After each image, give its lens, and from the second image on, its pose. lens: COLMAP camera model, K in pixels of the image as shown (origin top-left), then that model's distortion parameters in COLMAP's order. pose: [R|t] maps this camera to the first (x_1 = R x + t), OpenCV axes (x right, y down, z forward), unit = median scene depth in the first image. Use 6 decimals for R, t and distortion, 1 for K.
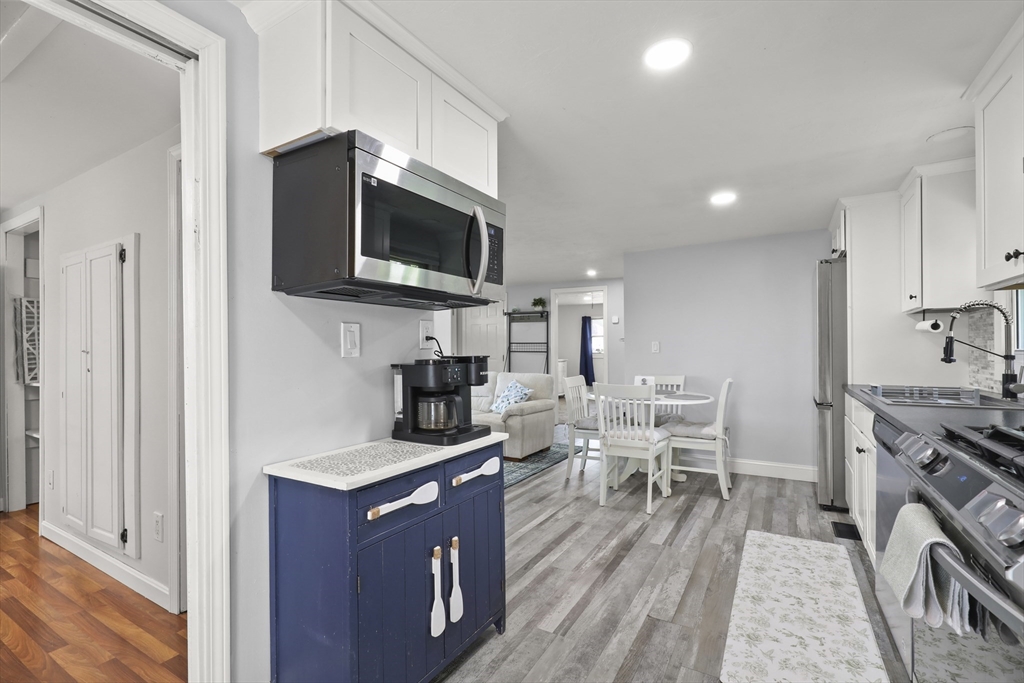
lens RADIAL K [[462.1, 0, 515.2], [0, 462.1, 350.6], [0, 0, 1]] dist [0.002587, -0.000117]
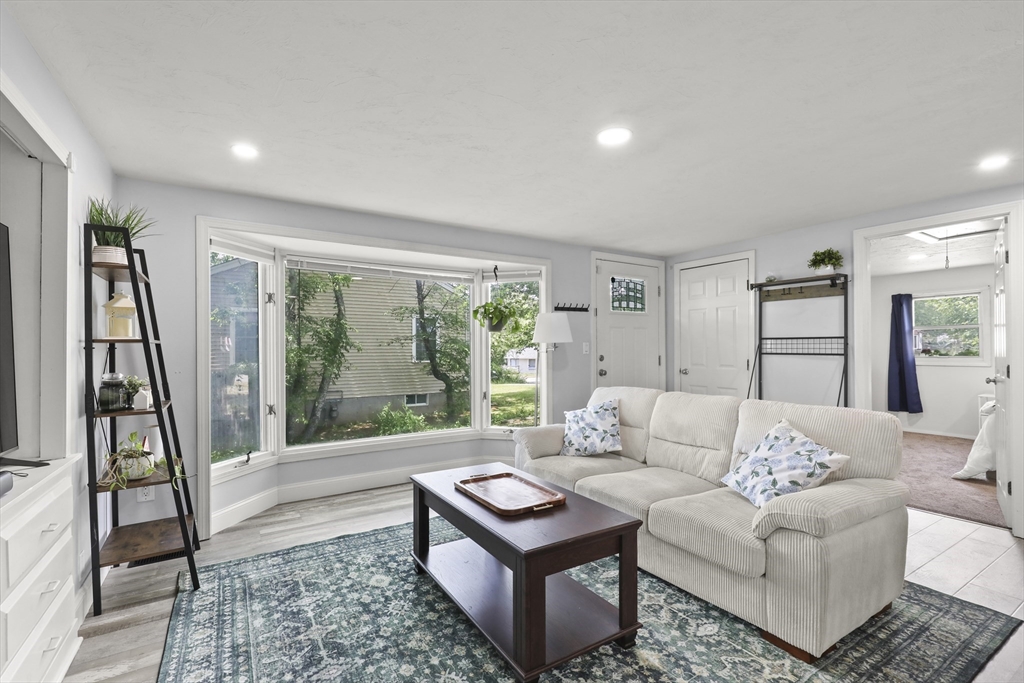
lens RADIAL K [[462.1, 0, 515.2], [0, 462.1, 350.6], [0, 0, 1]] dist [0.002587, -0.000117]
pose [[0.889384, 0.001861, -0.457158, -0.024639], [-0.002525, 0.999996, -0.000843, -0.000314], [0.457155, 0.001904, 0.889385, 0.448831]]
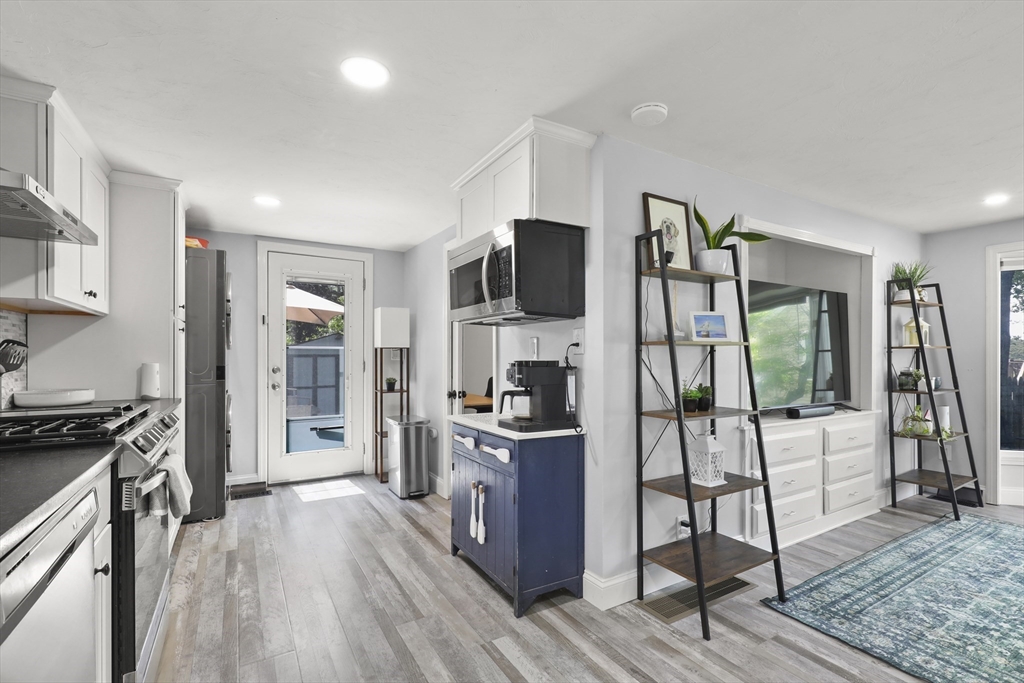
lens RADIAL K [[462.1, 0, 515.2], [0, 462.1, 350.6], [0, 0, 1]] dist [0.002587, -0.000117]
pose [[-0.476863, 0.002608, -0.878974, 0.287303], [0.000748, 0.999996, 0.002562, -0.005242], [0.878977, 0.000564, -0.476864, 0.469992]]
